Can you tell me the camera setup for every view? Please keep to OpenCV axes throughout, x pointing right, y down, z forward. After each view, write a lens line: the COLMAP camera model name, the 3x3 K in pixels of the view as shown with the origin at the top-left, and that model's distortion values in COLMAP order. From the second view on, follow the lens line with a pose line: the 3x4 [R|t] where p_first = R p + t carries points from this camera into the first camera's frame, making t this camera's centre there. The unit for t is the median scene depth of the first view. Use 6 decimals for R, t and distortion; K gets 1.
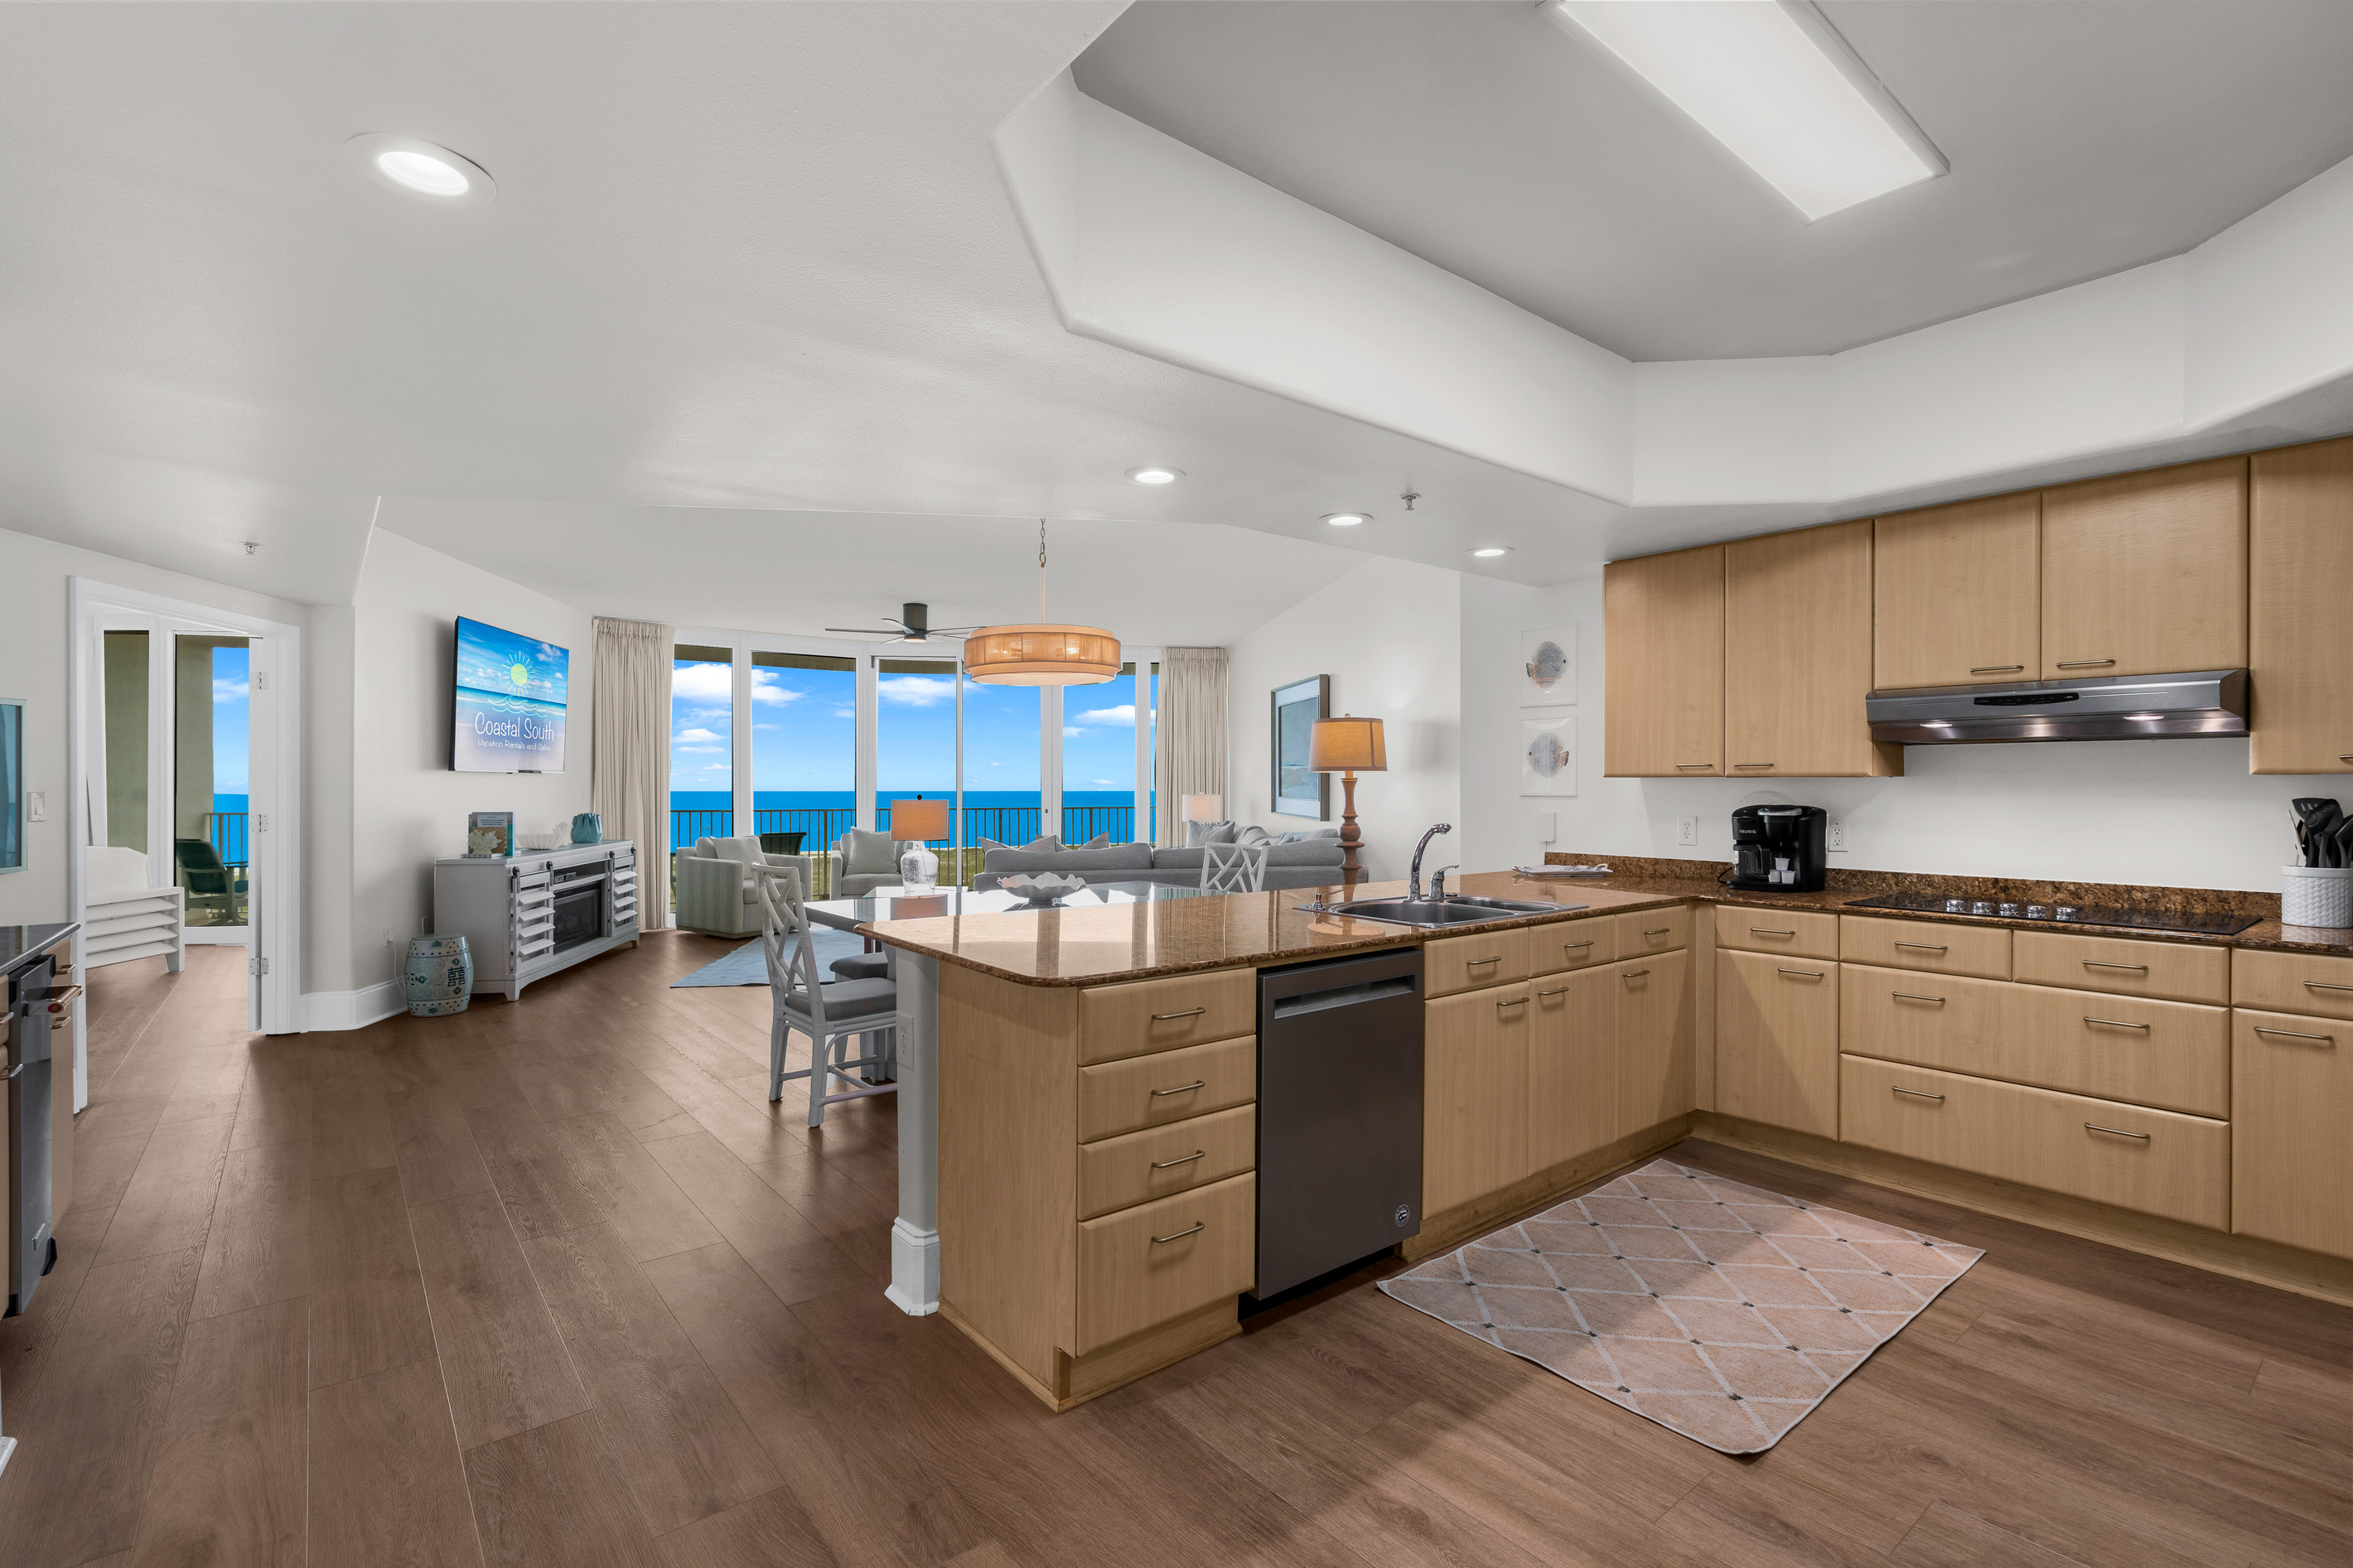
lens RADIAL K [[1070.2, 0, 1165.6], [0, 1070.2, 788.9], [0, 0, 1]] dist [-0.002237, 0.001069]
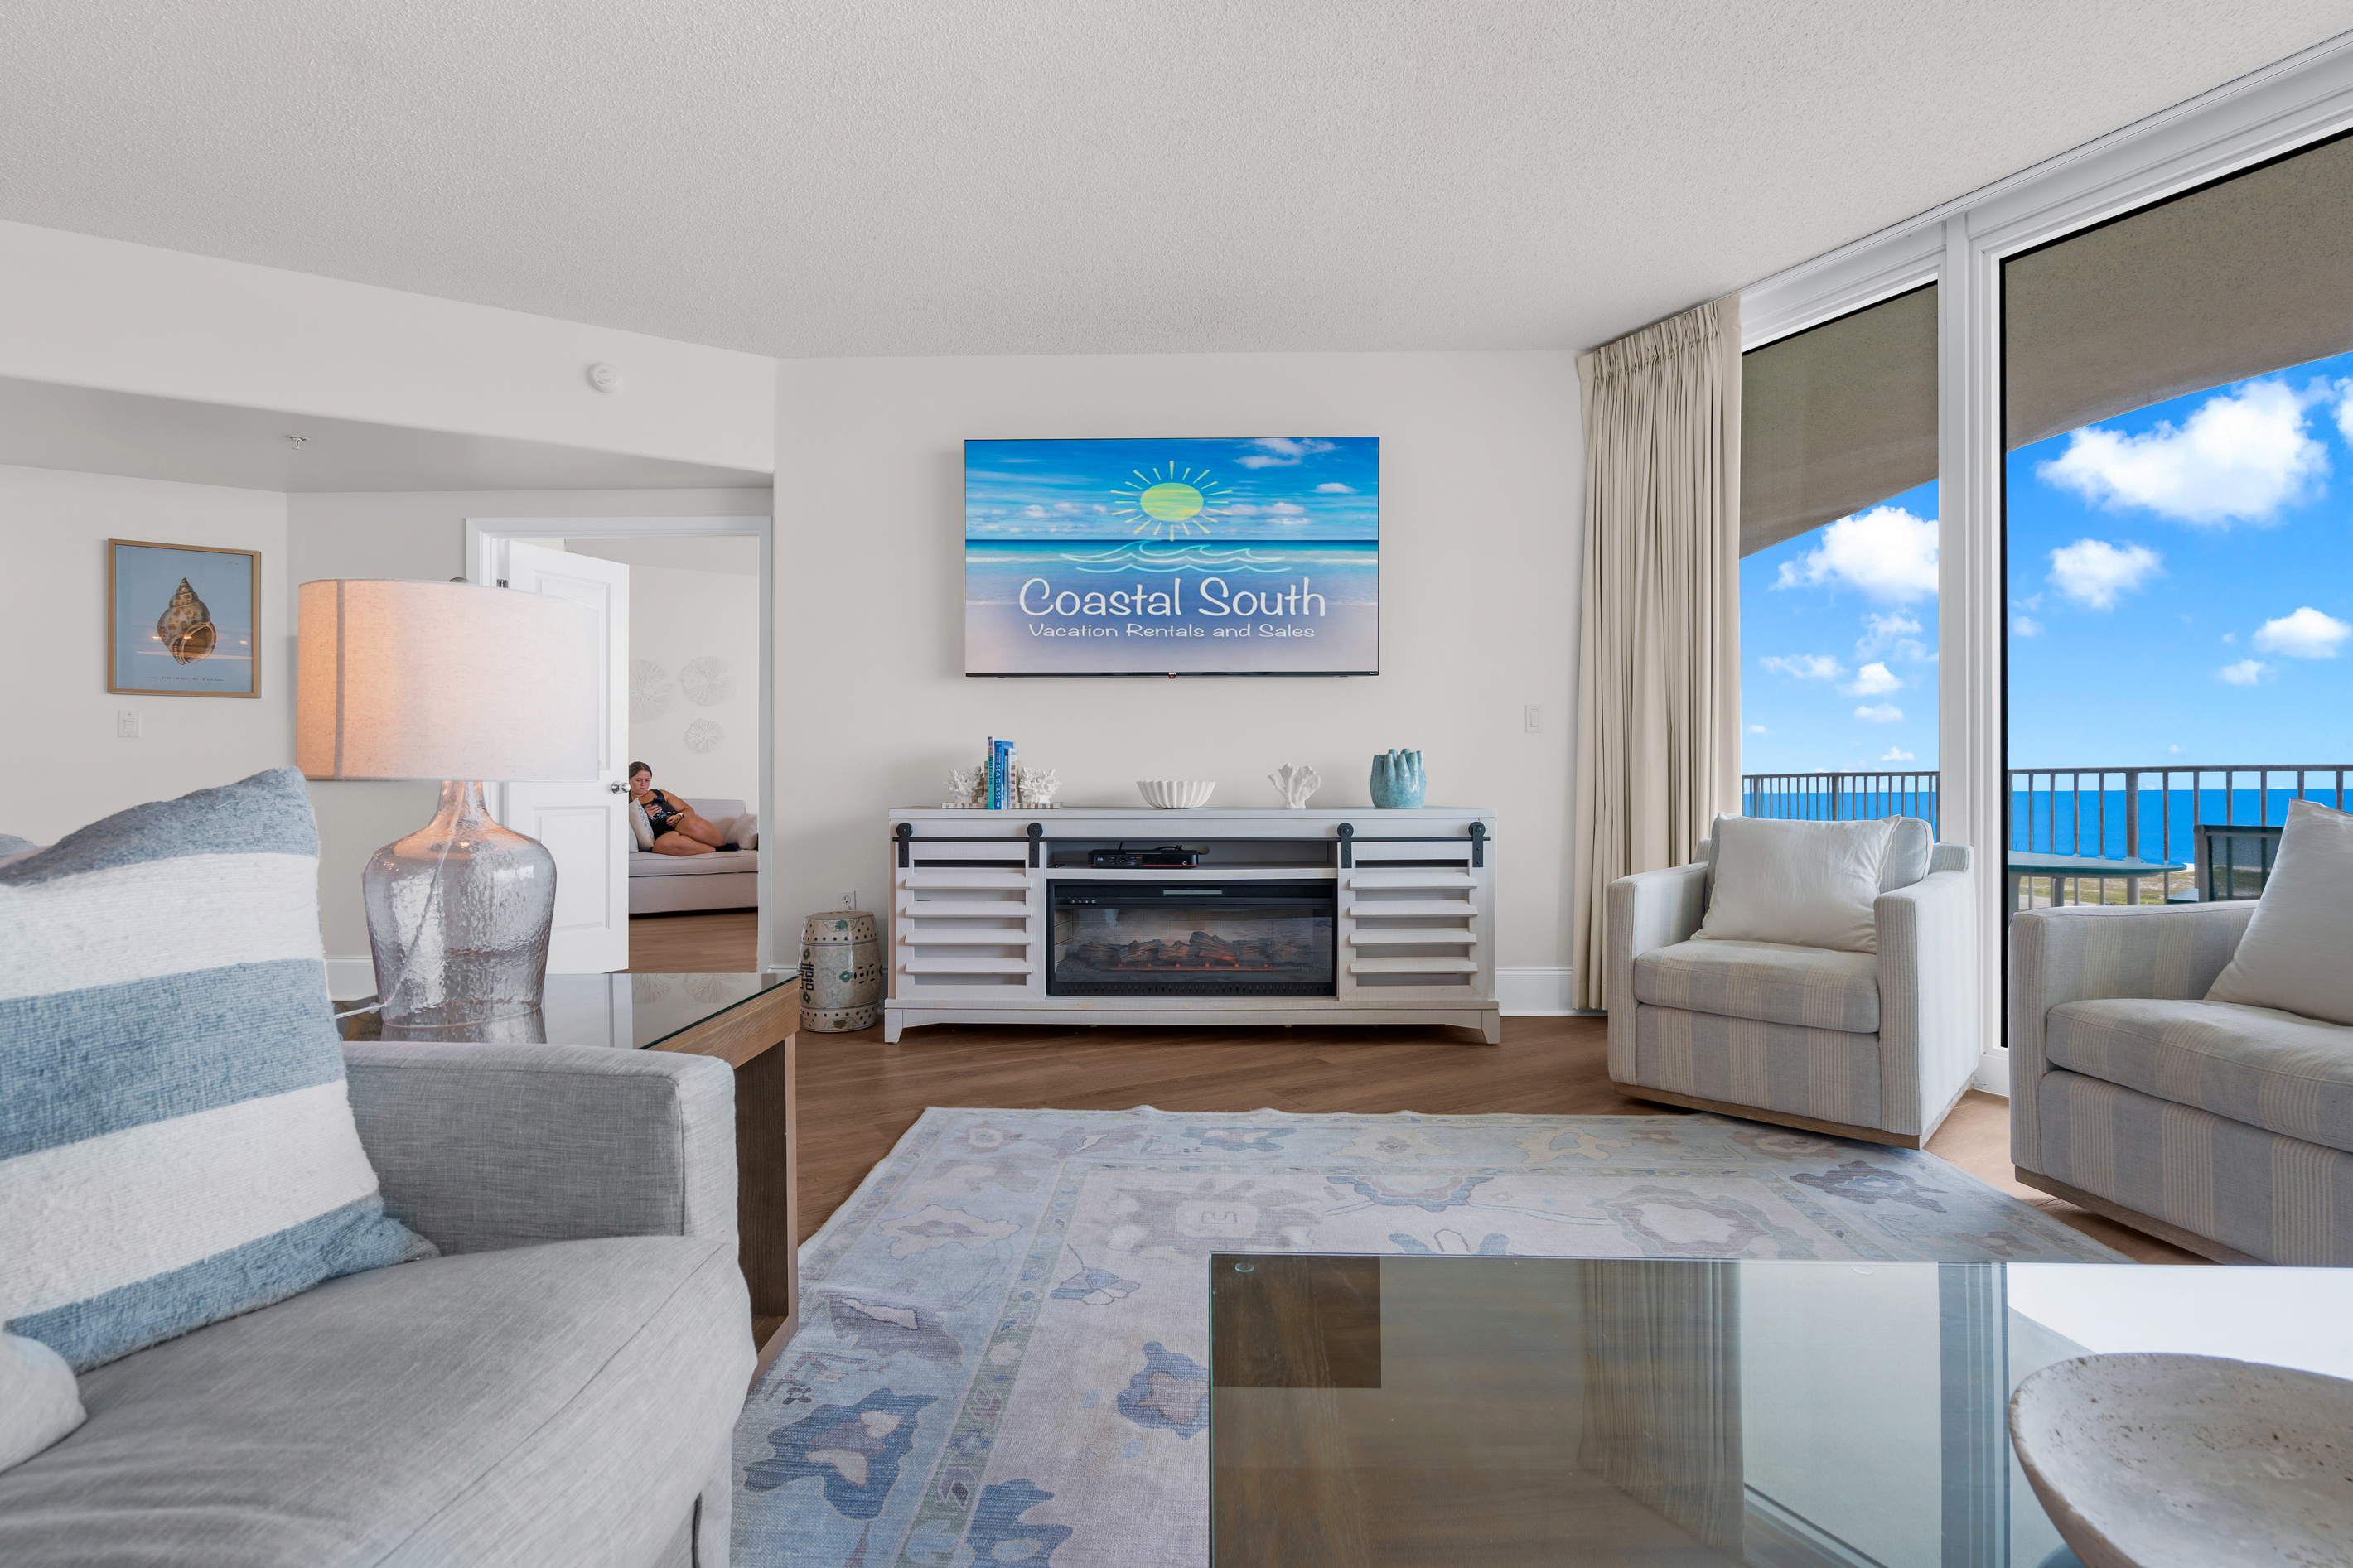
lens RADIAL K [[1070.2, 0, 1161.7], [0, 1070.2, 784.5], [0, 0, 1]] dist [-0.013696, 0.010020]
pose [[-0.164974, 0.000129, -0.986298, -0.054501], [-0.002861, 0.999996, 0.000609, 0.079412], [0.986294, 0.002923, -0.164973, 1.970388]]
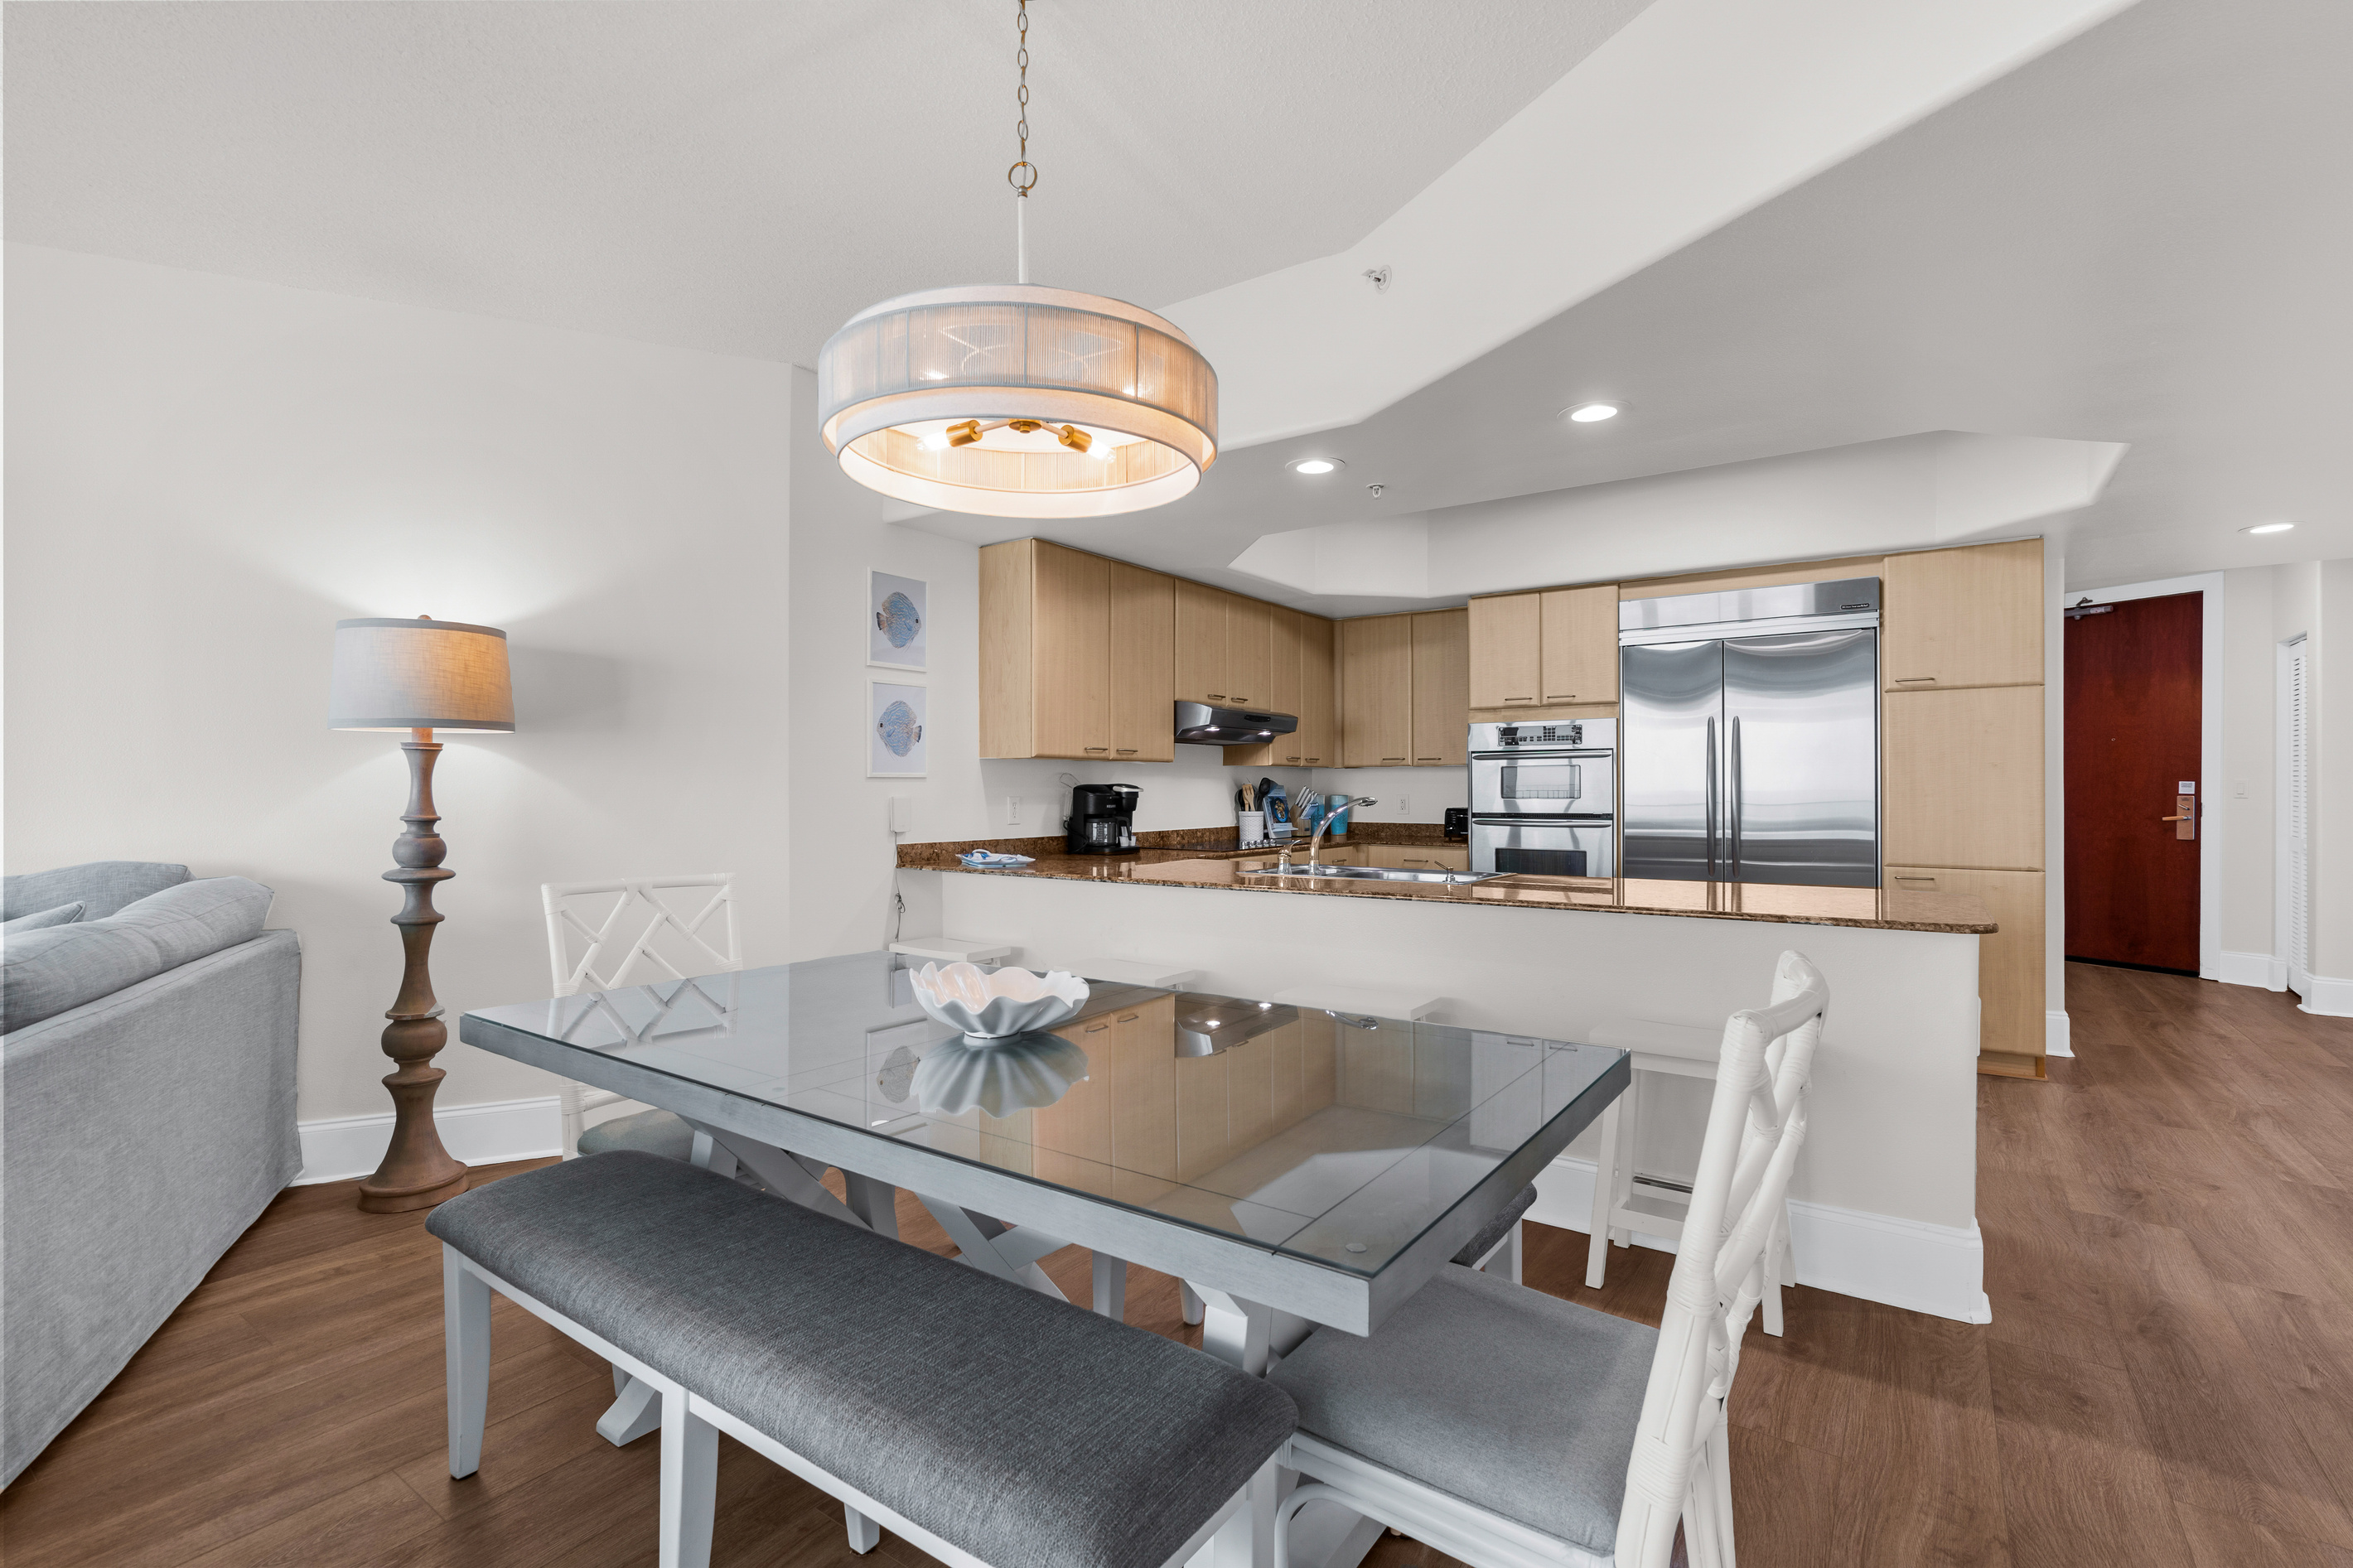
lens RADIAL K [[1065.1, 0, 1165.5], [0, 1065.1, 787.7], [0, 0, 1]] dist [-0.005356, 0.001726]
pose [[-0.273720, -0.000864, 0.961809, -0.616886], [0.004627, 0.999987, 0.002216, 0.016841], [-0.961798, 0.005057, -0.273713, 1.270904]]
